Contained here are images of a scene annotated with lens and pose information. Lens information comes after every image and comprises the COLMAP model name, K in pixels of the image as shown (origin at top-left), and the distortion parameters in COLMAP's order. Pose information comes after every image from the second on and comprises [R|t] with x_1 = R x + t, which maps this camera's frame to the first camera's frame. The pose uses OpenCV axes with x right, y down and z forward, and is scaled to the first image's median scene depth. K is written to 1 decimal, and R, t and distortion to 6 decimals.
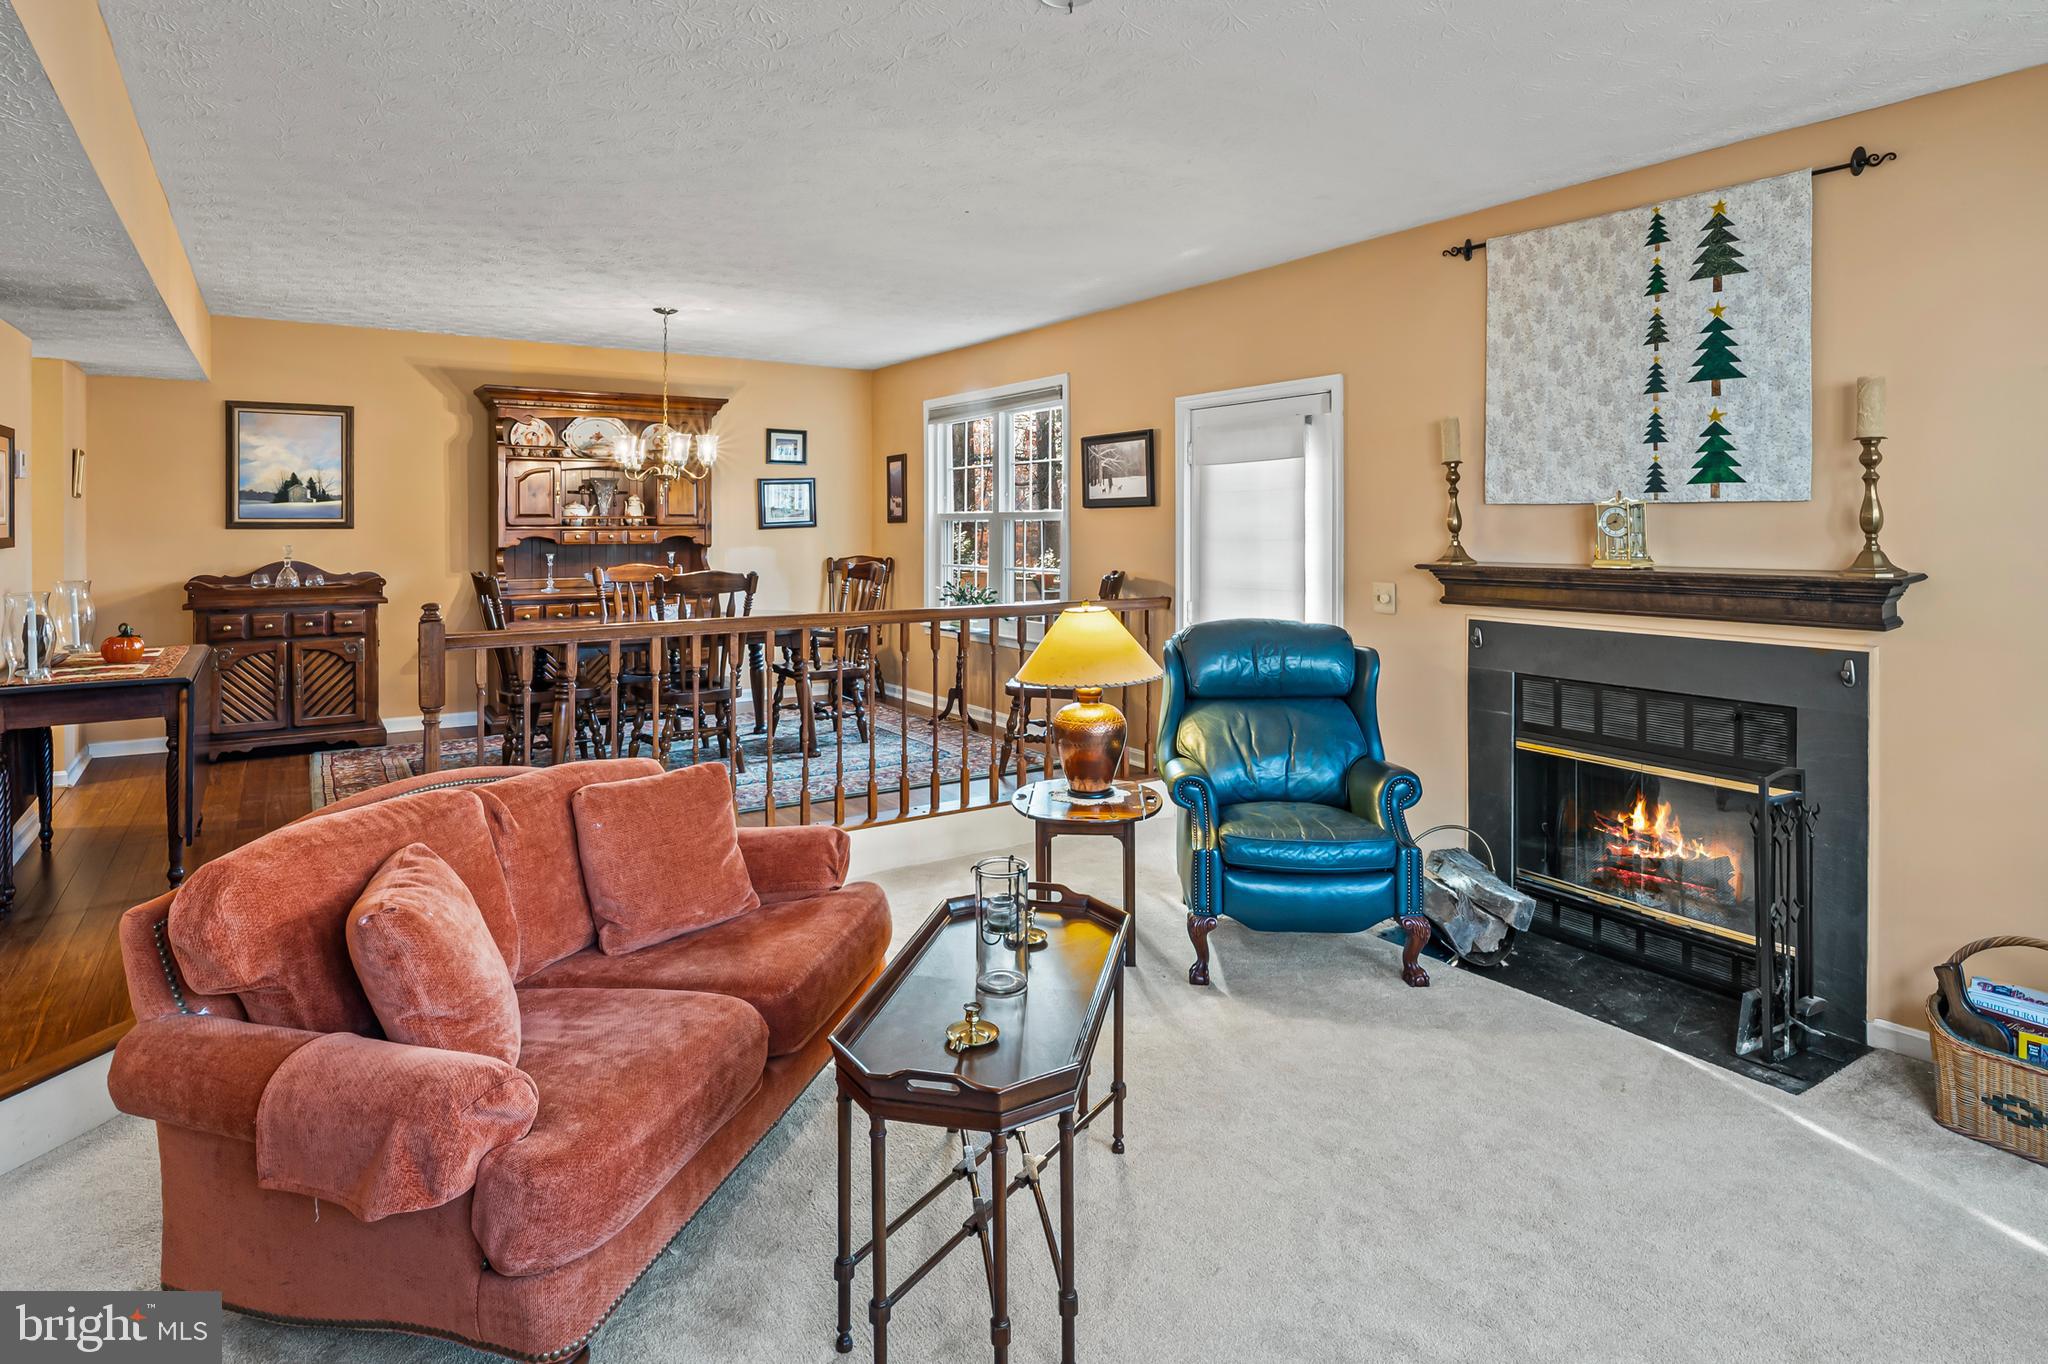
lens RADIAL K [[1124.7, 0, 1016.1], [0, 1124.7, 531.7], [0, 0, 1]] dist [-0.002733, -0.000738]
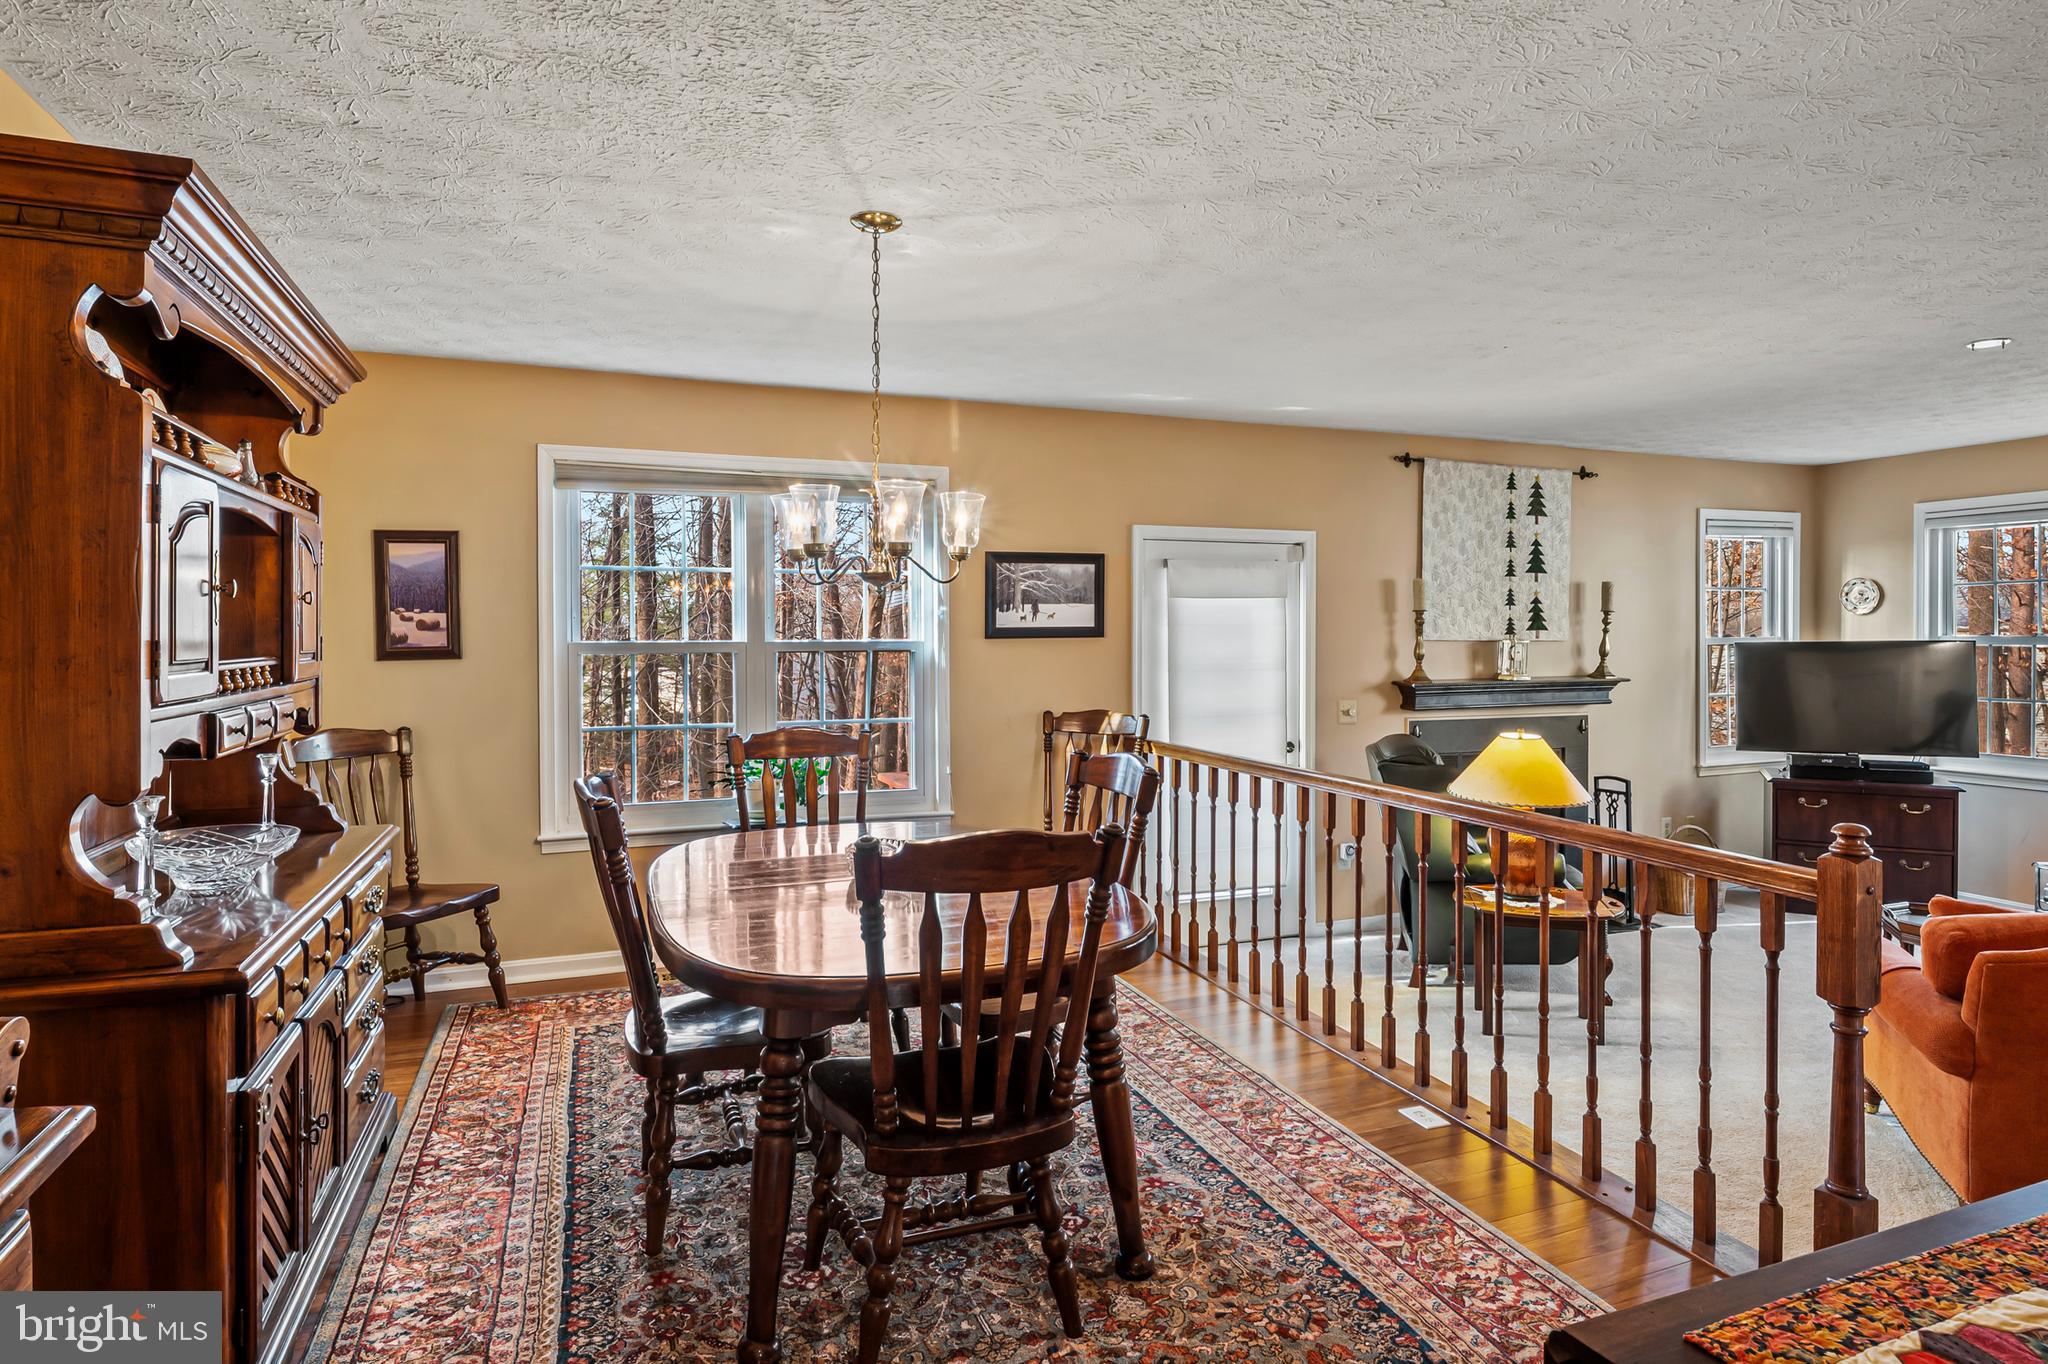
lens RADIAL K [[1109.5, 0, 1021.0], [0, 1109.5, 645.2], [0, 0, 1]] dist [-0.004084, -0.000803]
pose [[0.204246, -0.008735, 0.978881, -0.805740], [0.007628, 0.999944, 0.007332, -0.023993], [-0.978890, 0.005969, 0.204301, 0.902229]]
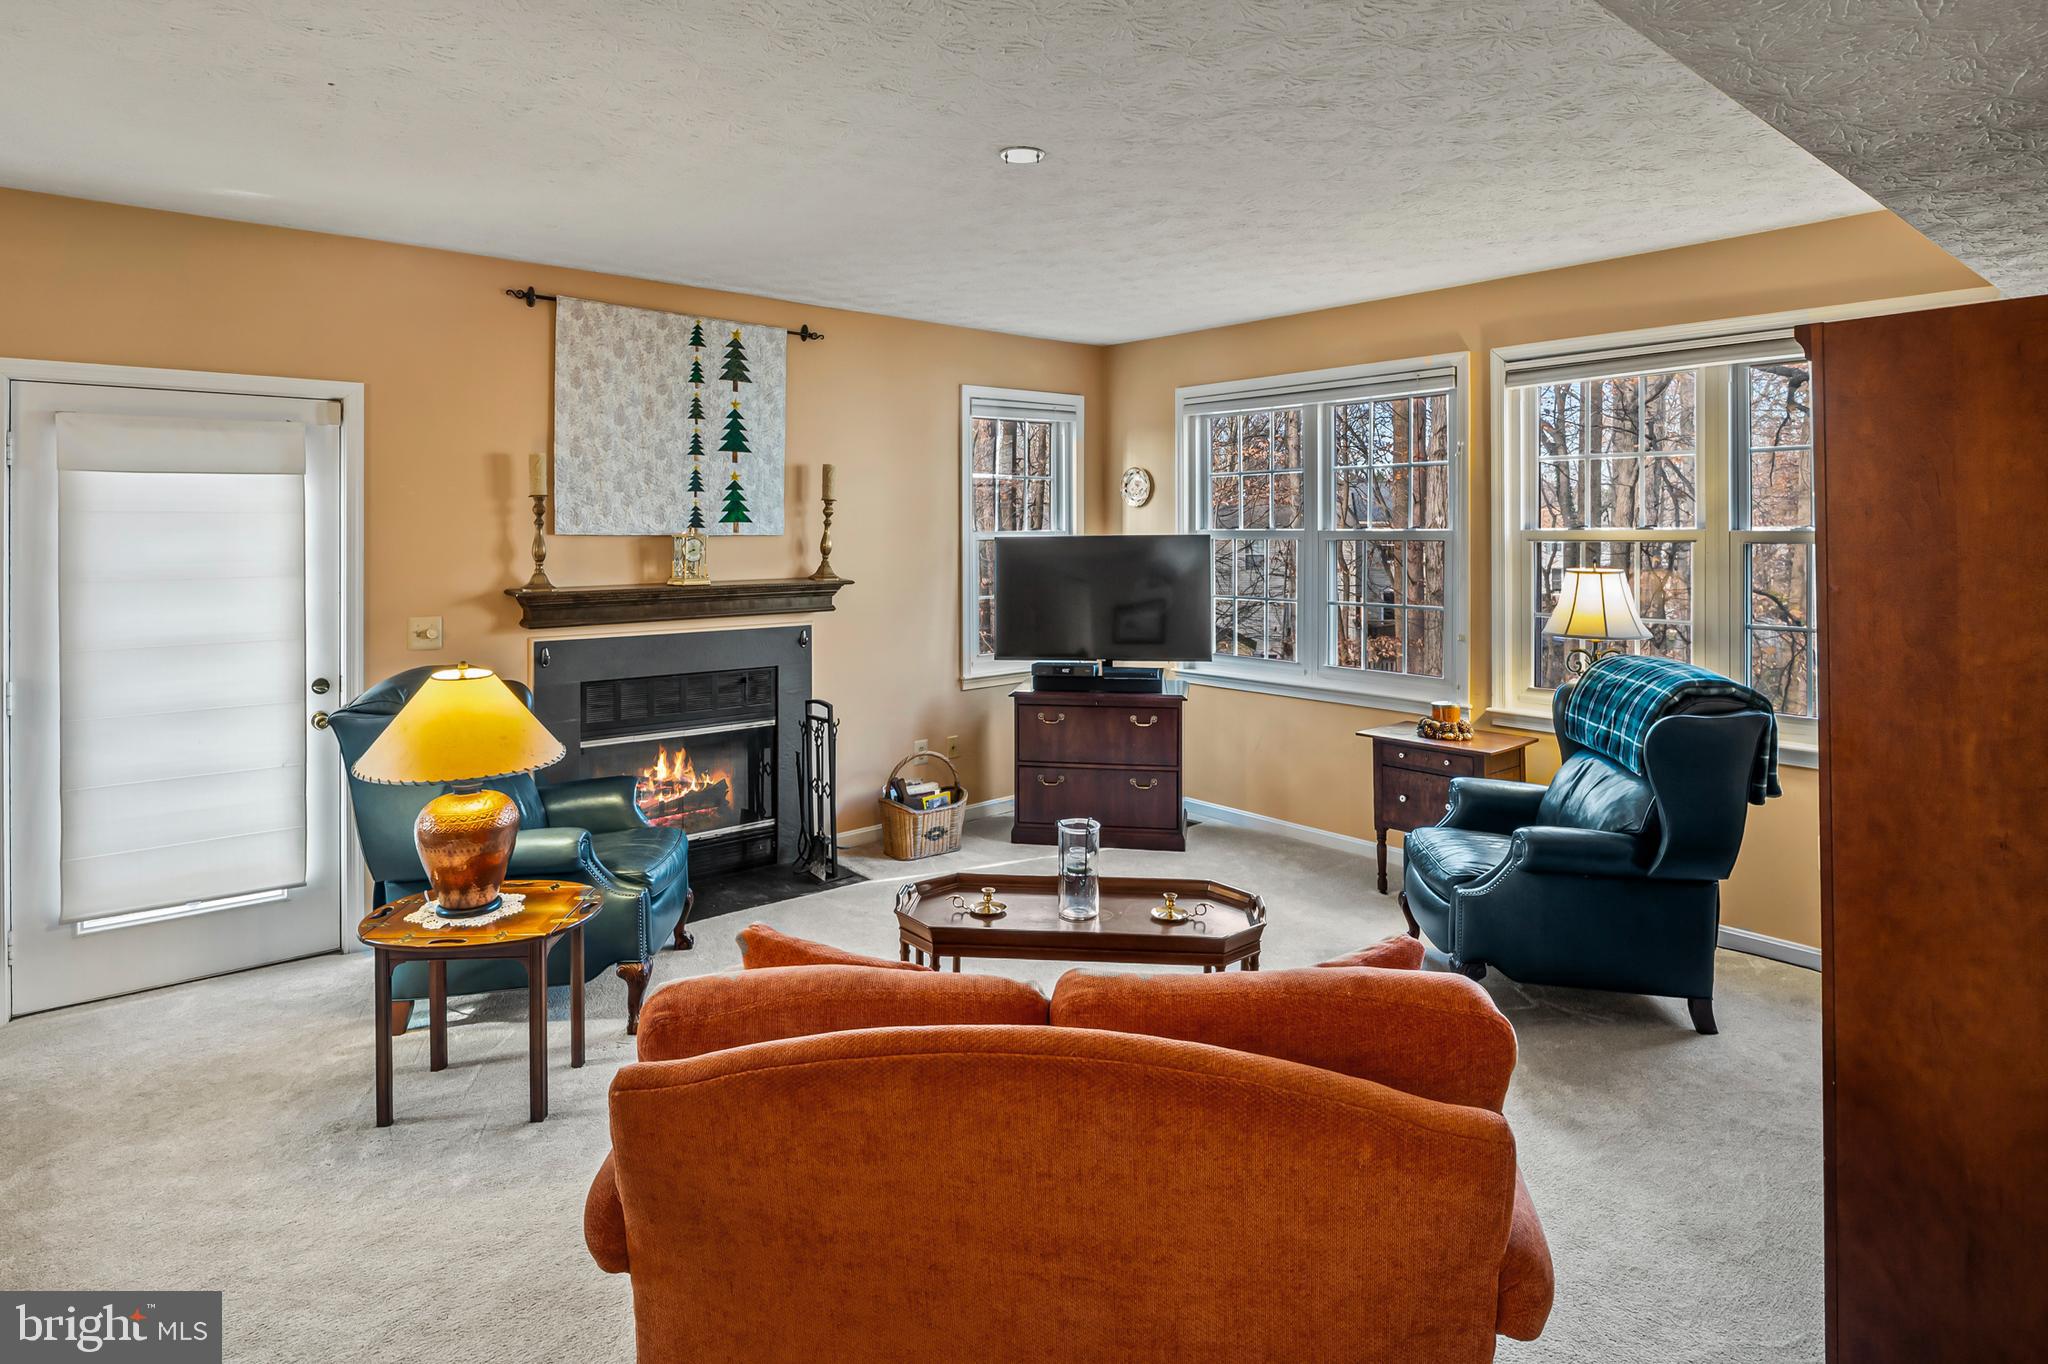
lens RADIAL K [[1124.7, 0, 1016.1], [0, 1124.7, 531.7], [0, 0, 1]] dist [-0.002733, -0.000738]
pose [[-0.136099, -0.005048, 0.990682, -0.545628], [0.004792, 0.999972, 0.005754, -0.023602], [-0.990684, 0.005531, -0.136071, 0.521642]]
